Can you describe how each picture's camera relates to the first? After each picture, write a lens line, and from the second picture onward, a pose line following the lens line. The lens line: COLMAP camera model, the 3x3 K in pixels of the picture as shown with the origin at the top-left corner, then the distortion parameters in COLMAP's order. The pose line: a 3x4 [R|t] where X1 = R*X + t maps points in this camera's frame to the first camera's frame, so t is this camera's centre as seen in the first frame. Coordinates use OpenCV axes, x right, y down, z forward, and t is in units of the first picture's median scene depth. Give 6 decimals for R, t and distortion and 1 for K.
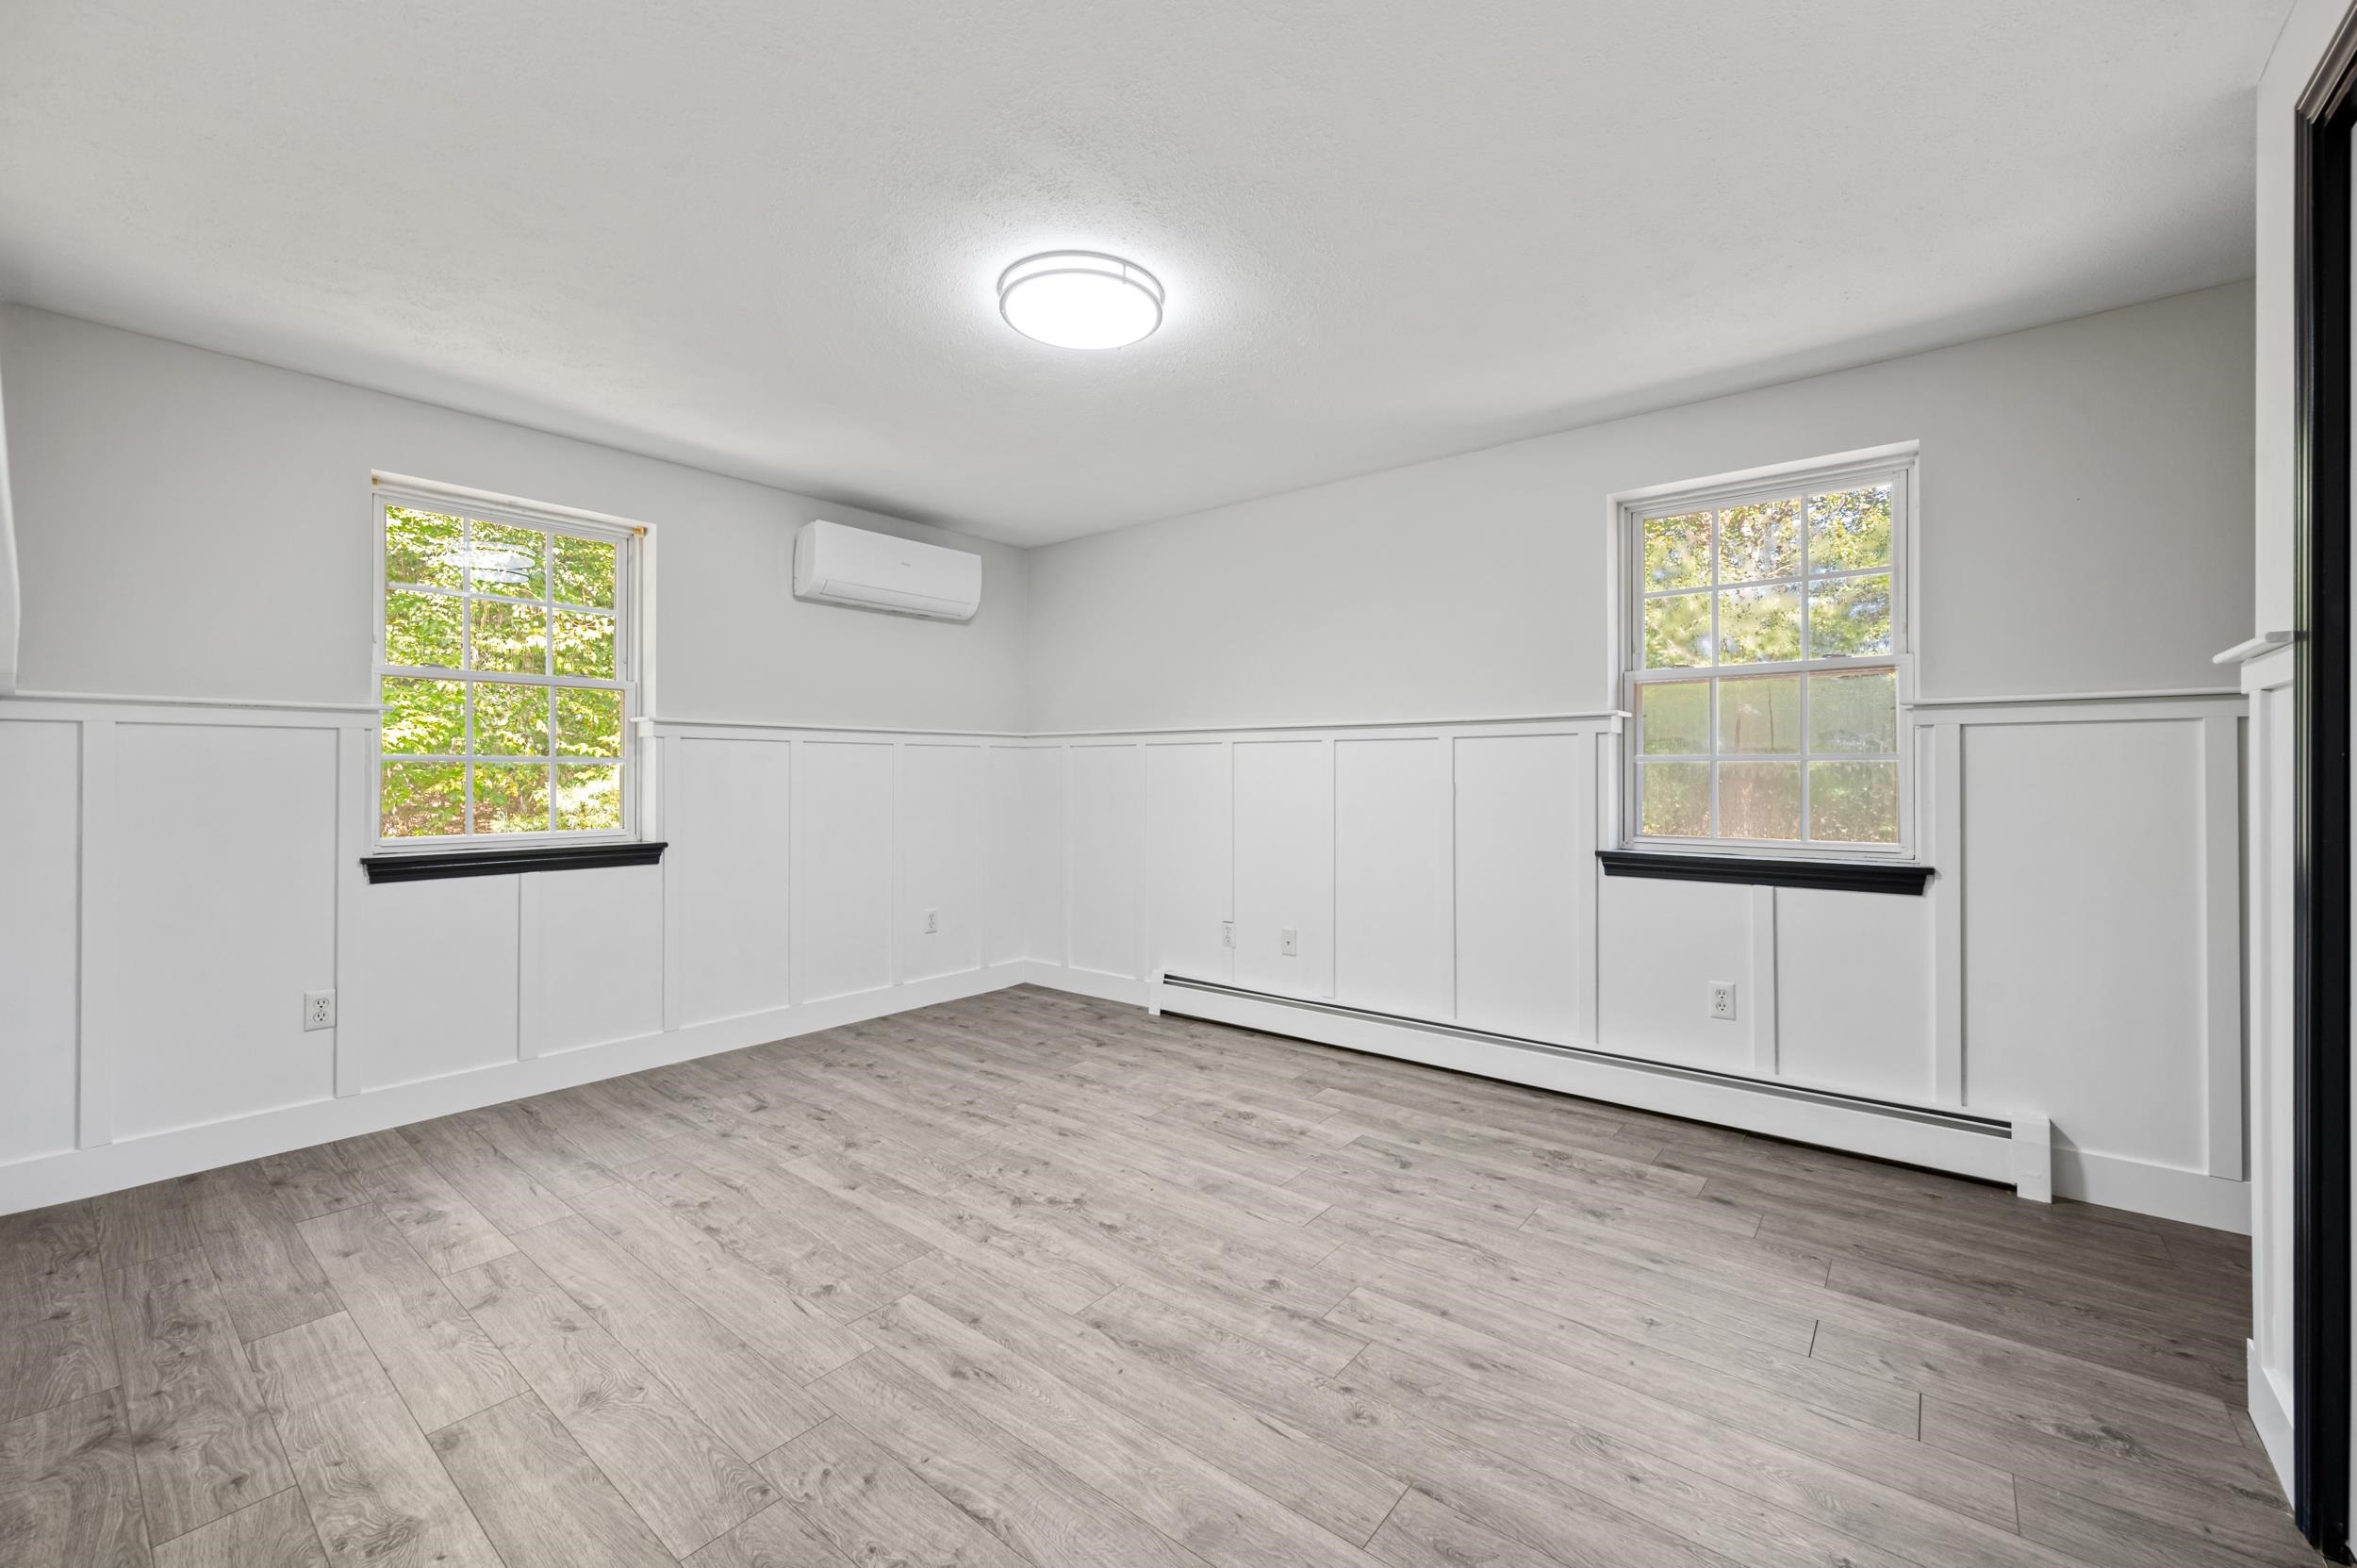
lens RADIAL K [[946.7, 0, 1218.4], [0, 946.7, 734.2], [0, 0, 1]] dist [-0.000677, -0.000359]
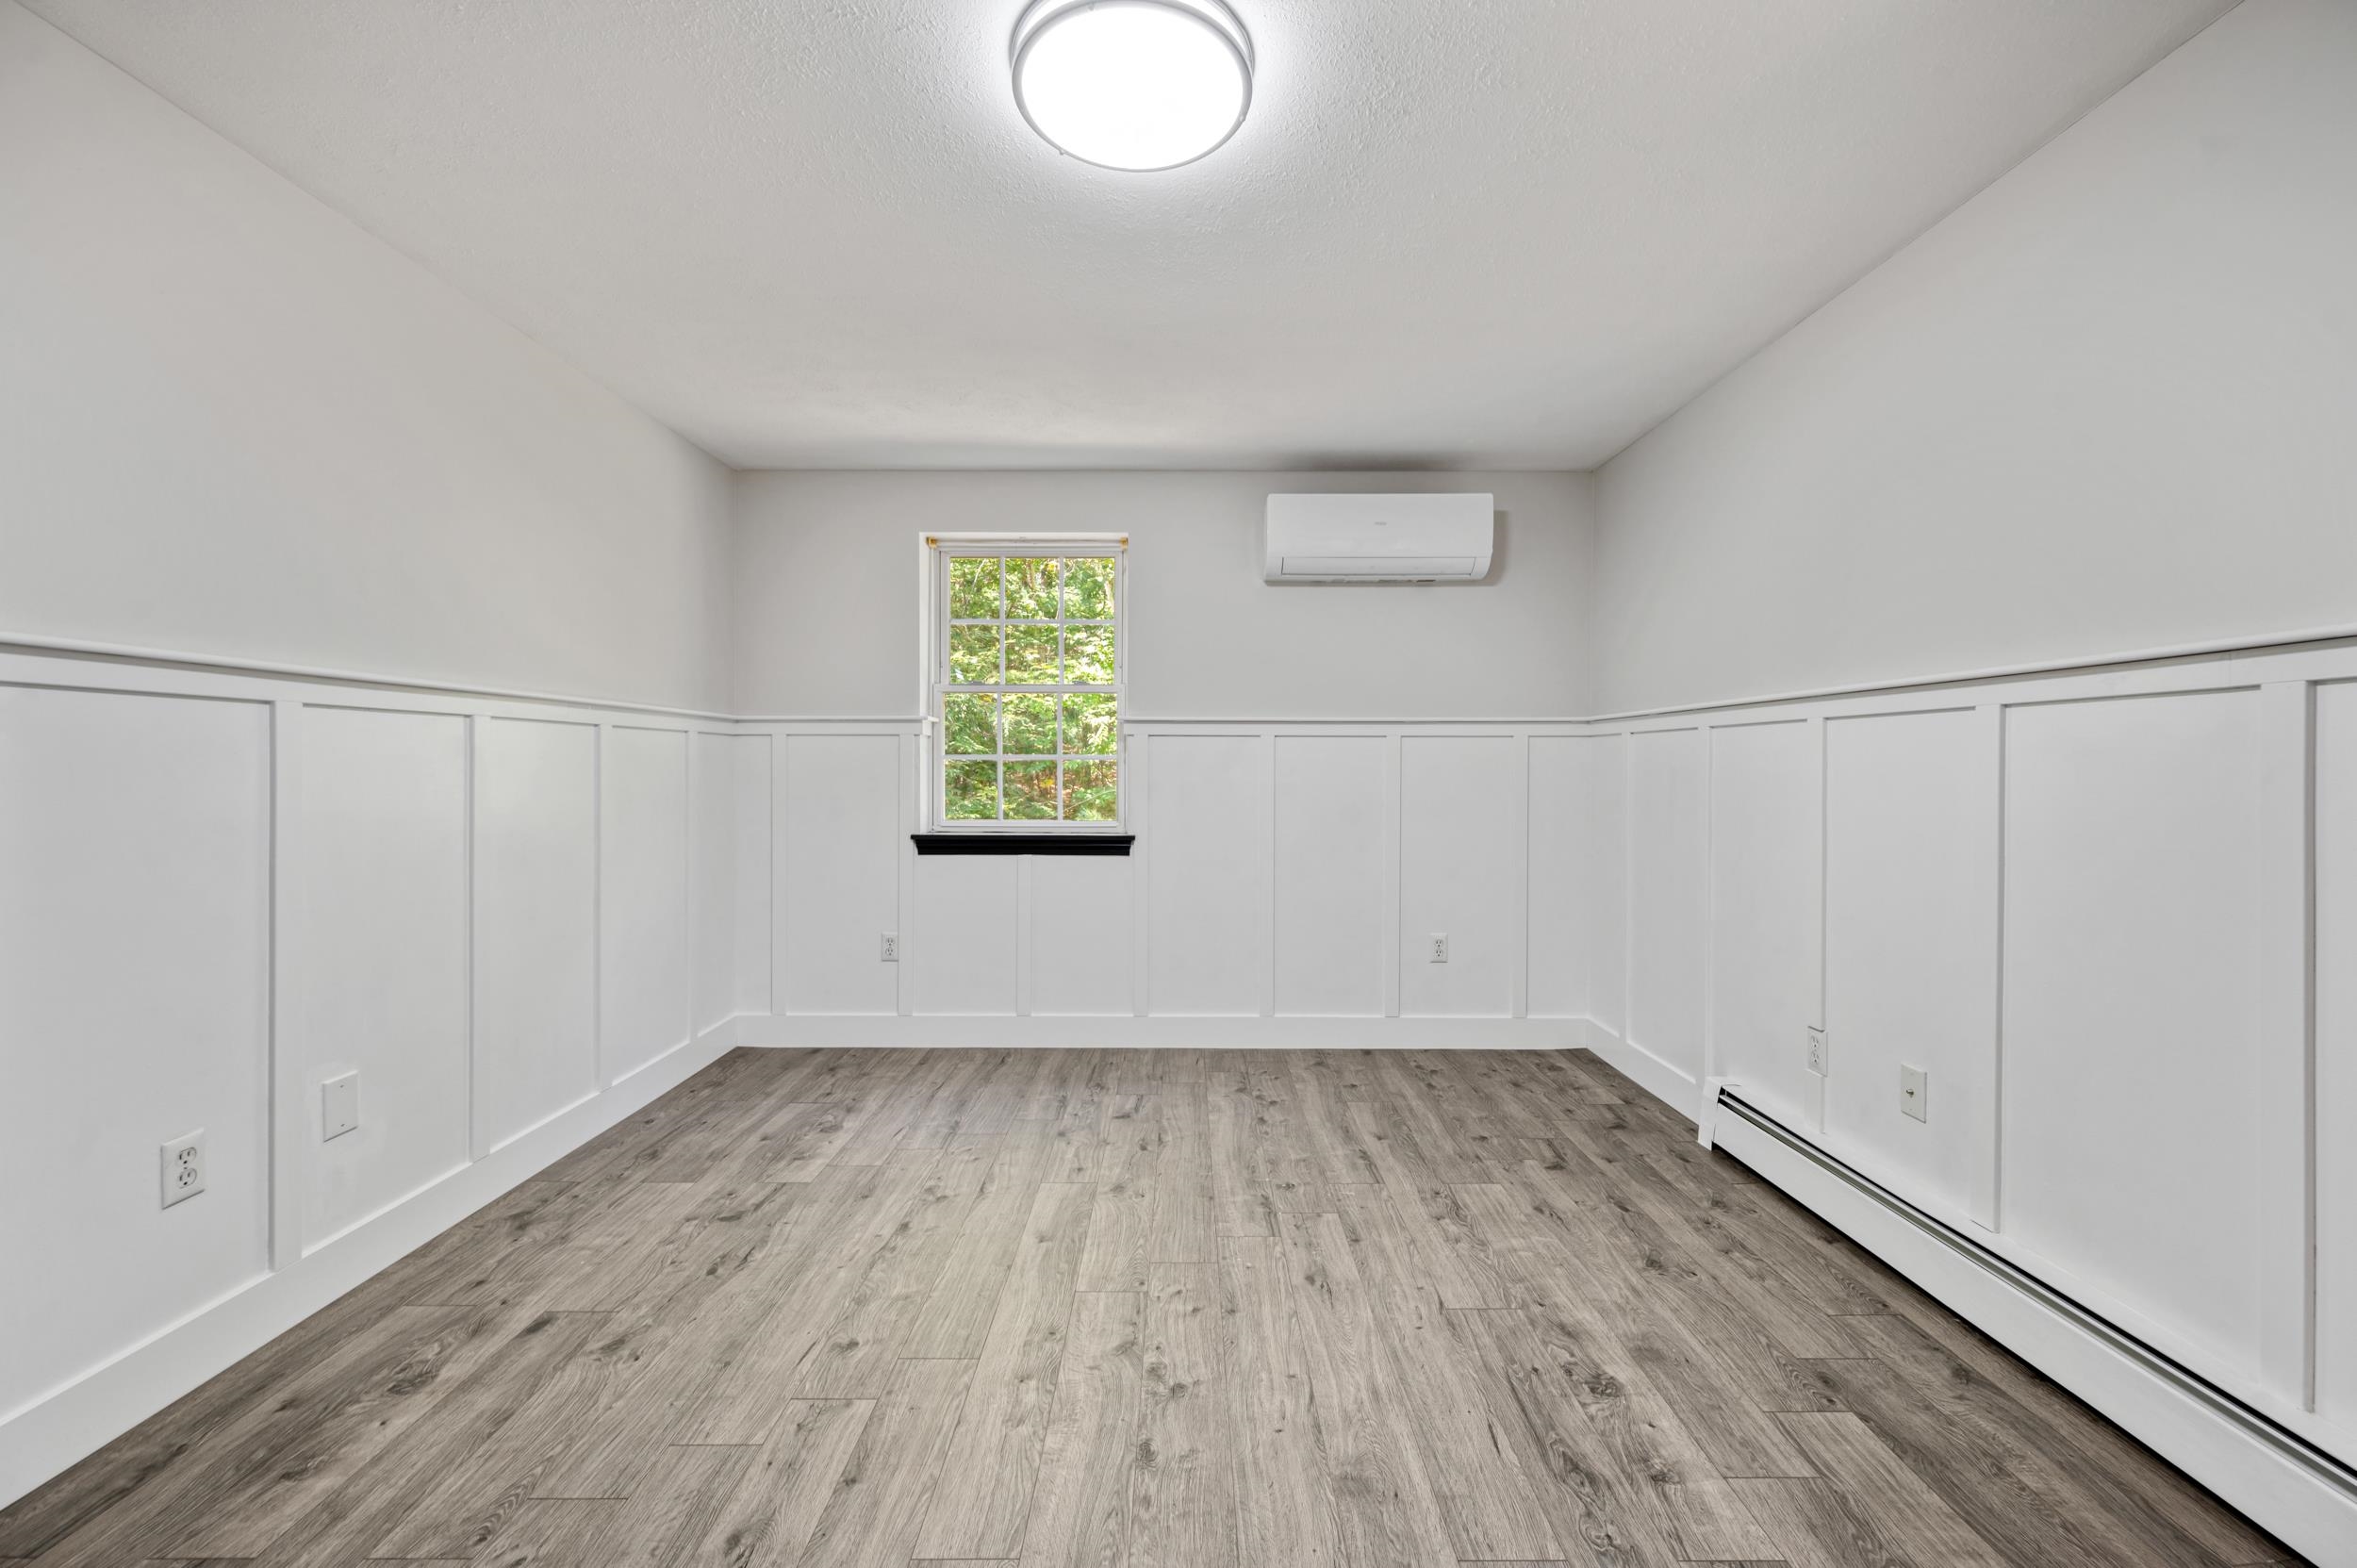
lens RADIAL K [[946.7, 0, 1185.0], [0, 946.7, 760.2], [0, 0, 1]] dist [-0.000677, -0.000359]
pose [[0.606548, -0.004902, -0.795032, 0.323122], [0.030333, 0.999396, 0.016980, 0.017055], [0.794468, -0.034415, 0.606330, 0.475026]]
